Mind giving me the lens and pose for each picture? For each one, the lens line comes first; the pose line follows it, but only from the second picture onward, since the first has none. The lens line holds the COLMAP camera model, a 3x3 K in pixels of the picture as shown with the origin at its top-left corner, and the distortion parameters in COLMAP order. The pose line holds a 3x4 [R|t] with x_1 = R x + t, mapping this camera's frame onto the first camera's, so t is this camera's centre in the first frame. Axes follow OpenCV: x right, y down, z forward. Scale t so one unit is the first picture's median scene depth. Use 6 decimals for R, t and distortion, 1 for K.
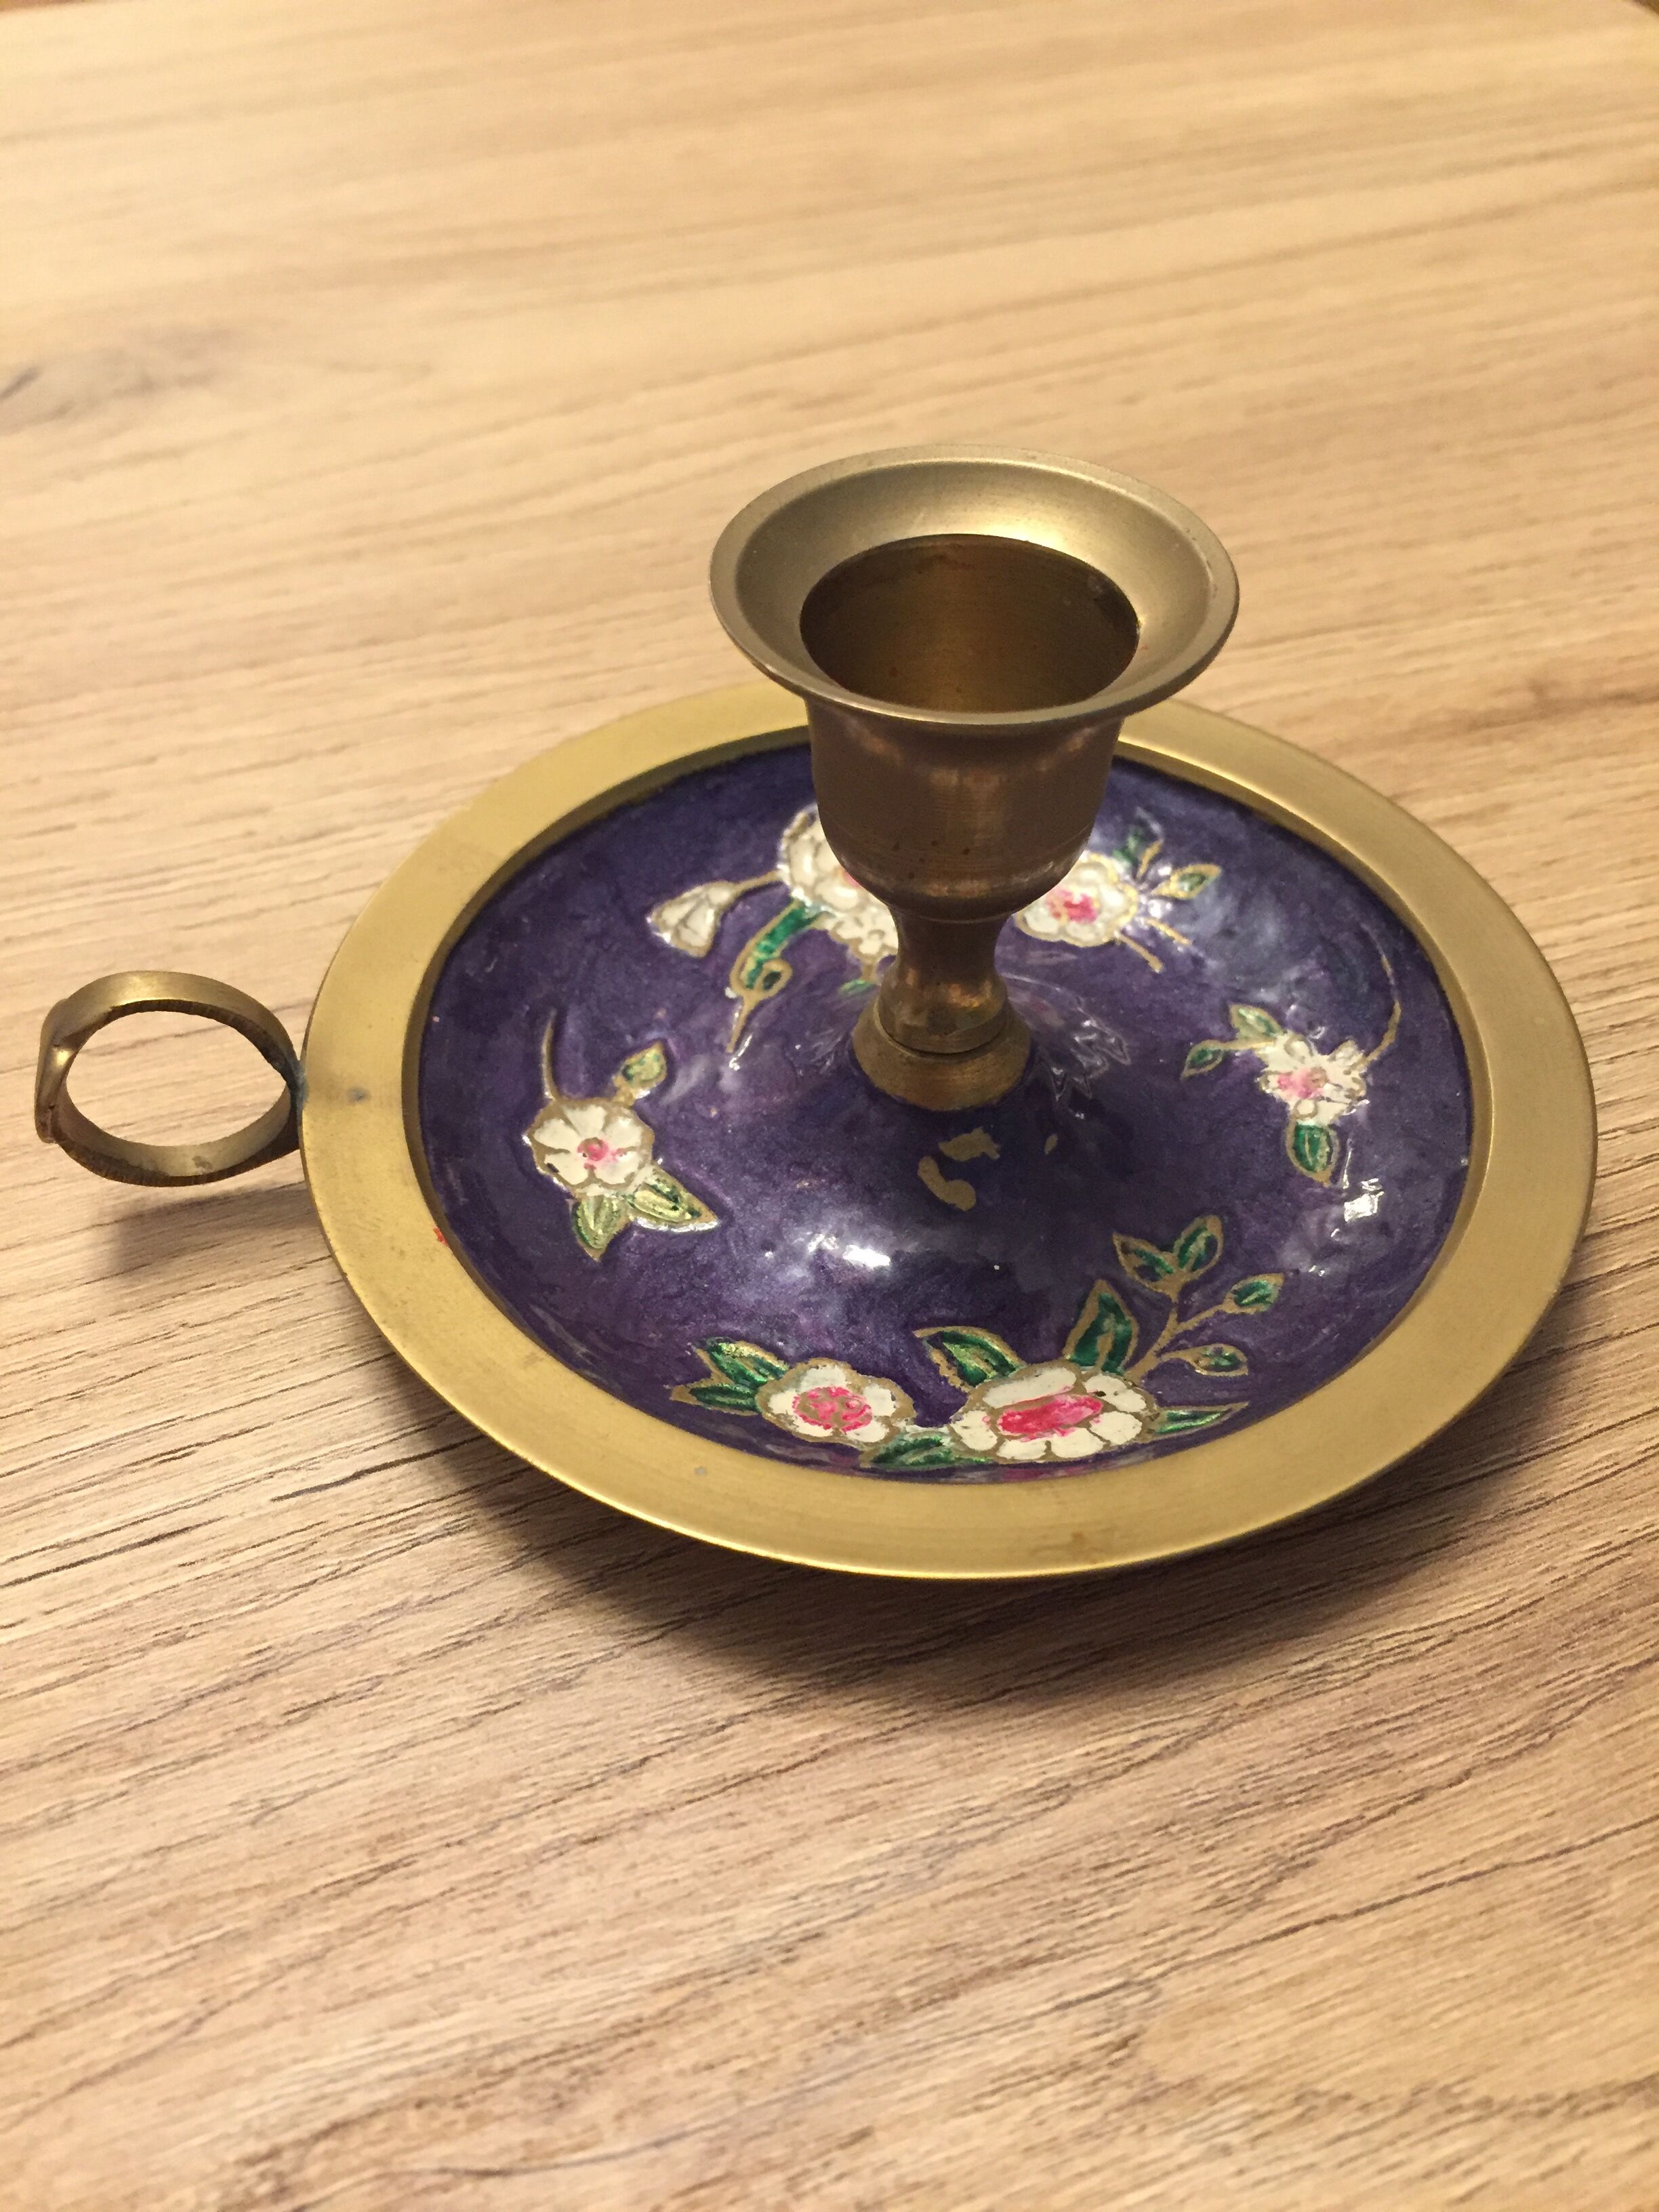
lens RADIAL K [[2026.0, 0, 829.5], [0, 2026.0, 1106.0], [0, 0, 1]] dist [0.098923, -0.189653]
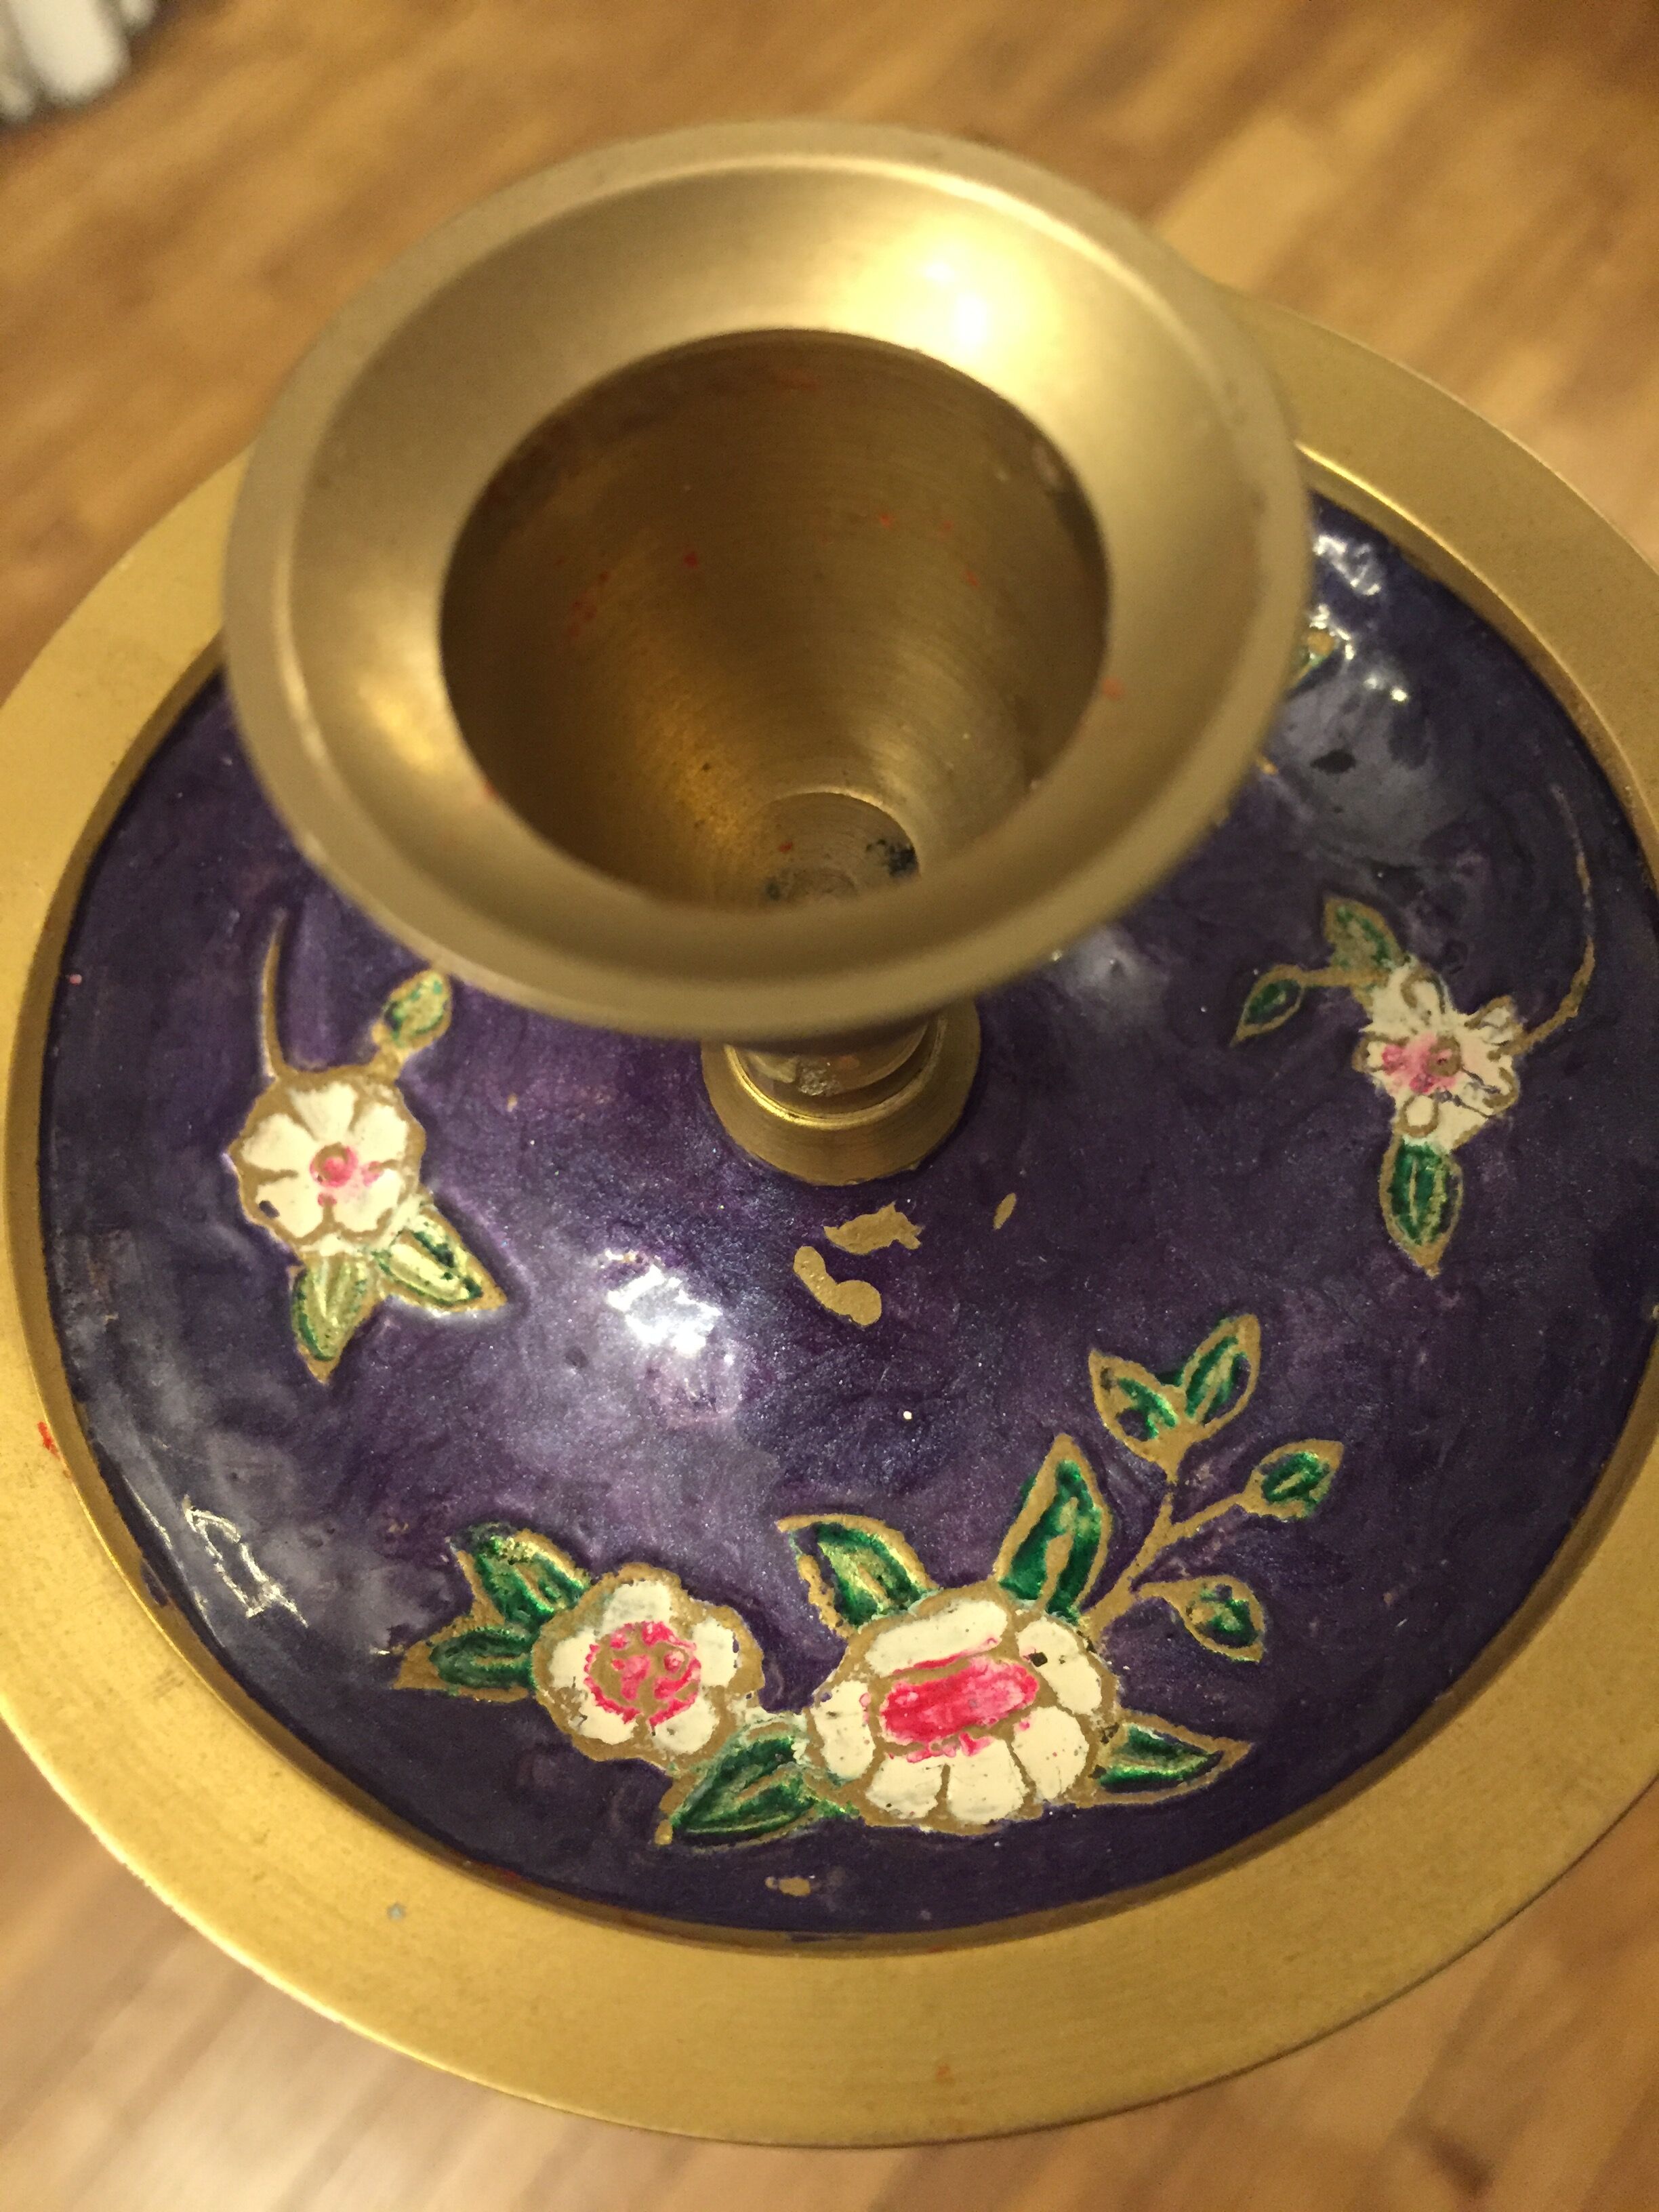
lens RADIAL K [[2026.0, 0, 829.5], [0, 2026.0, 1106.0], [0, 0, 1]] dist [0.098923, -0.189653]
pose [[0.995912, 0.022708, -0.087433, 0.111303], [0.015215, 0.911895, 0.410142, -0.284073], [0.089044, -0.409796, 0.907821, 0.425351]]
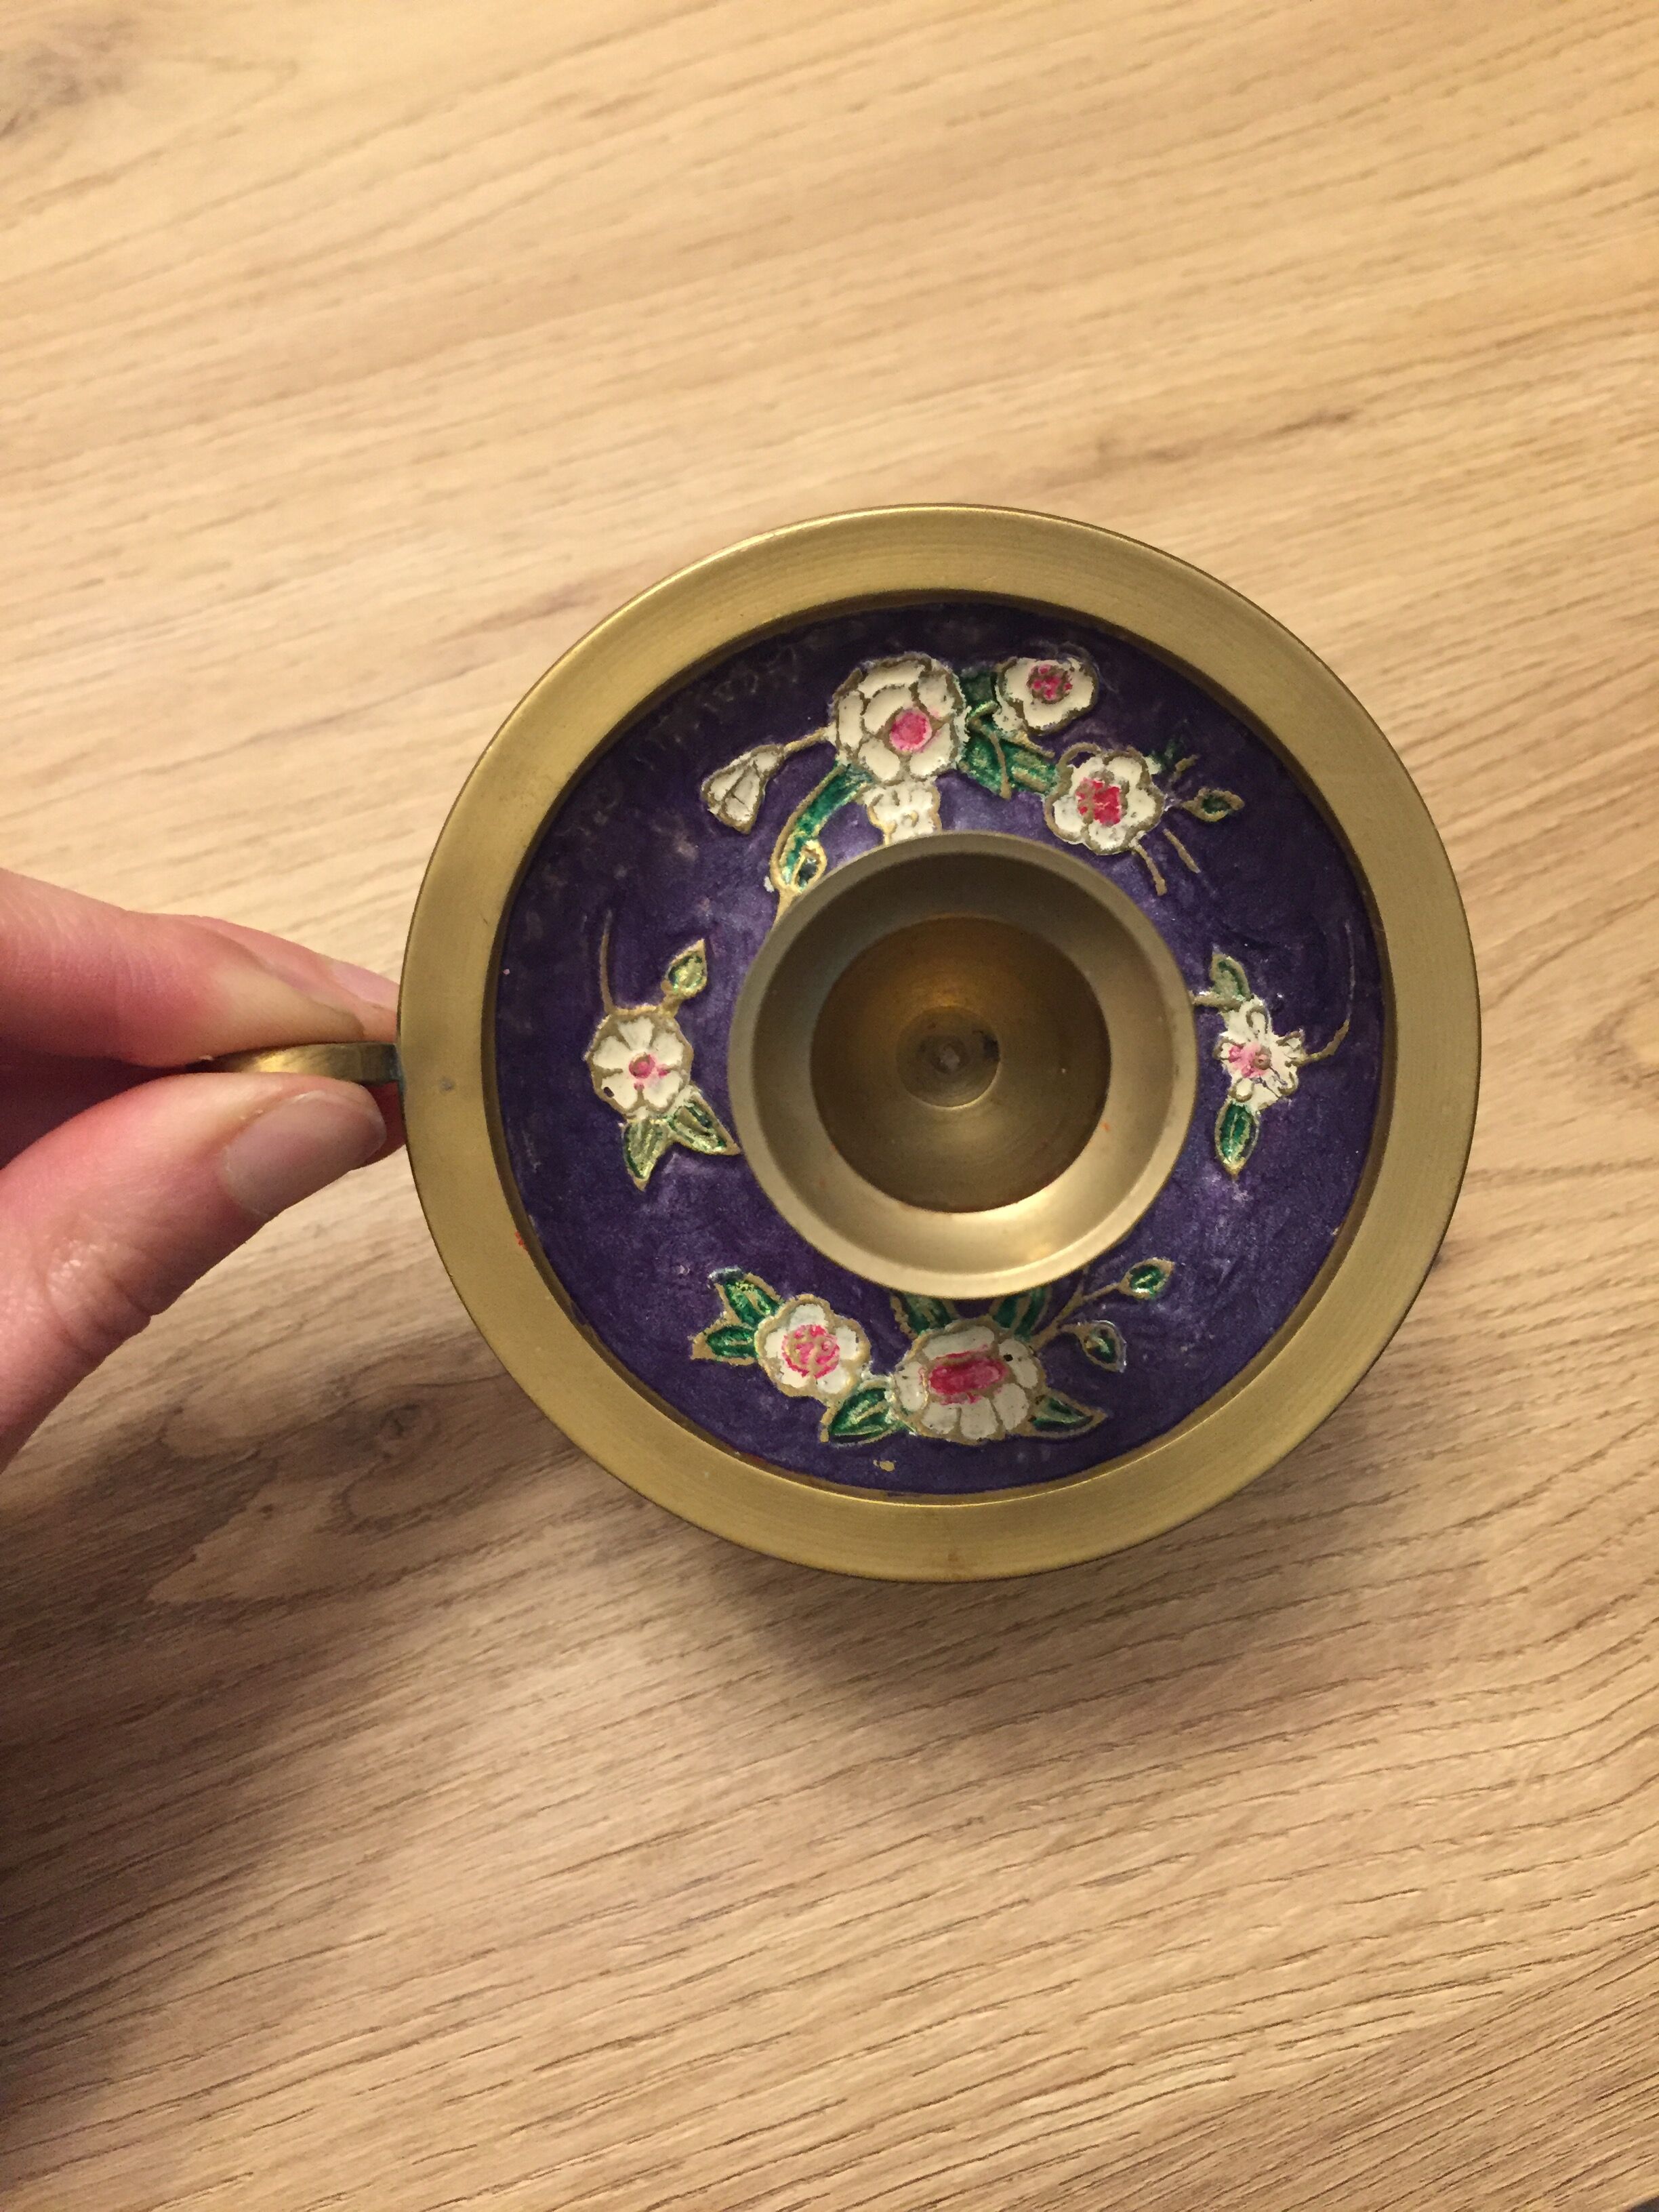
lens RADIAL K [[2026.0, 0, 829.5], [0, 2026.0, 1106.0], [0, 0, 1]] dist [0.098923, -0.189653]
pose [[0.993995, 0.108550, -0.013794, 0.013977], [-0.061517, 0.658611, 0.749965, -0.912305], [0.090494, -0.744613, 0.661334, 0.204834]]
